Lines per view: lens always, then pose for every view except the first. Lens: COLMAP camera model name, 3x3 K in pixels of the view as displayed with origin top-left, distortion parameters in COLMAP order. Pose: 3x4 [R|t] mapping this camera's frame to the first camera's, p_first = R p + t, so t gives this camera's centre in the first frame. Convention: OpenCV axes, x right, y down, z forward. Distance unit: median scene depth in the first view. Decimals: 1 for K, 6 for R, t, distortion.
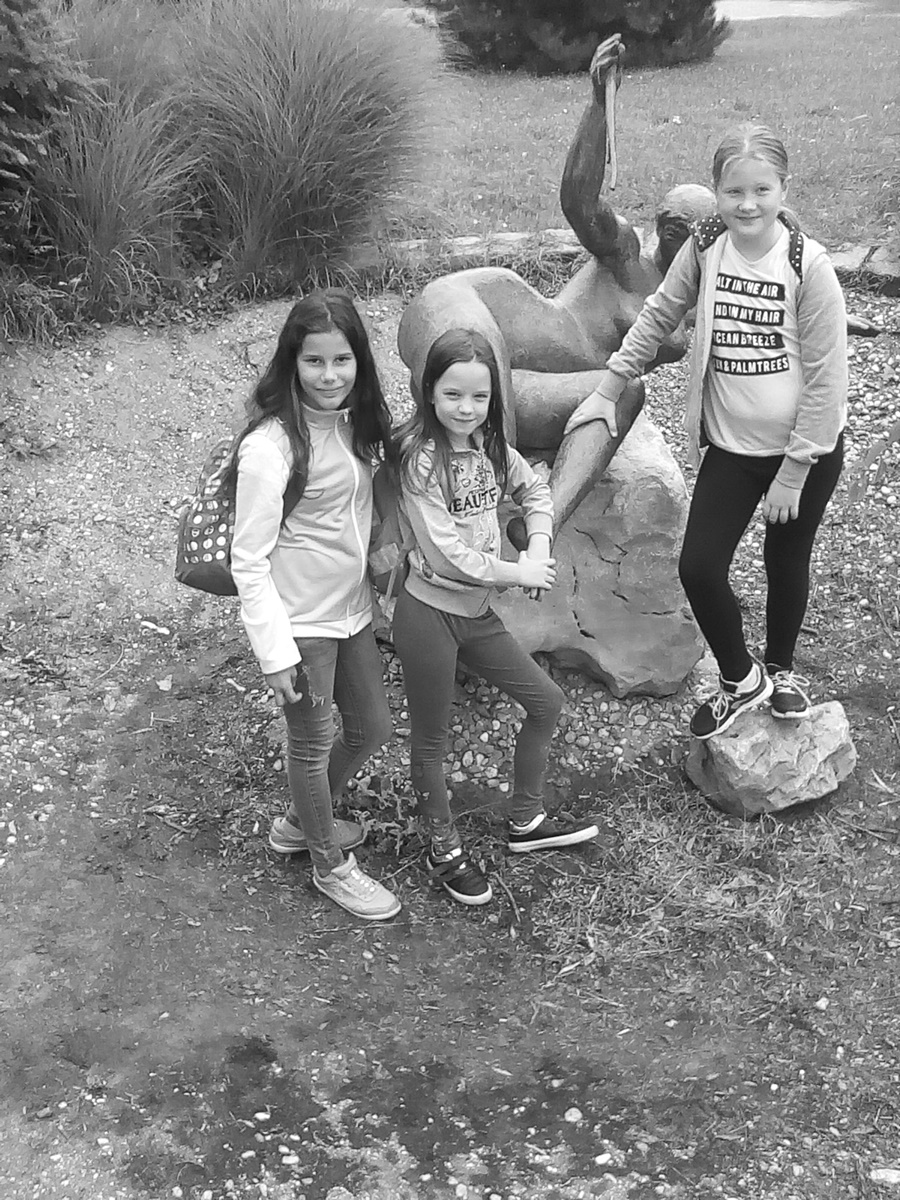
lens RADIAL K [[1217.9, 0, 476.5], [0, 1217.9, 596.9], [0, 0, 1]] dist [0.185340, -0.739433]
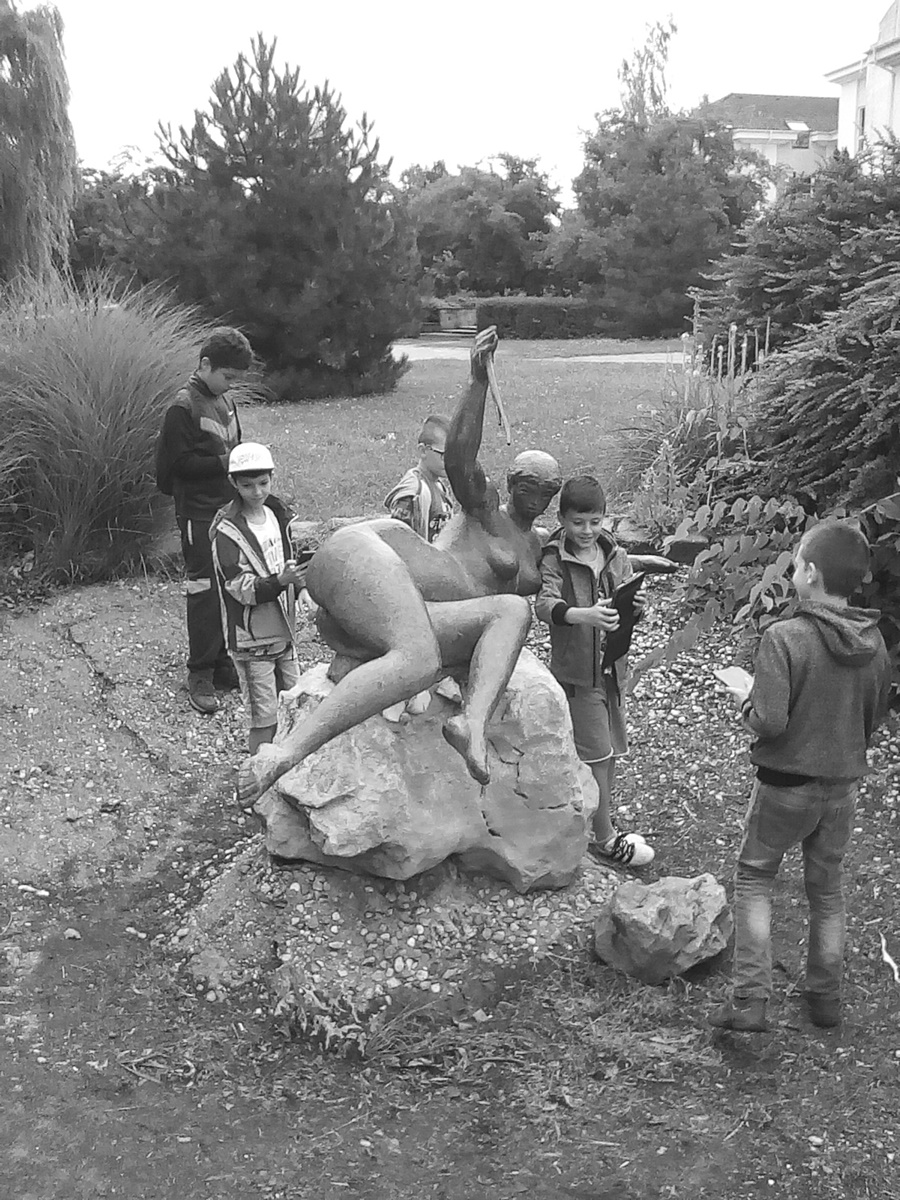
lens RADIAL K [[1214.8, 0, 475.2], [0, 1214.8, 603.9], [0, 0, 1]] dist [0.164099, -0.657459]
pose [[0.963856, -0.047581, 0.262140, -0.199260], [0.110814, 0.966373, -0.232041, 0.082730], [-0.242285, 0.252703, 0.936717, -0.075446]]
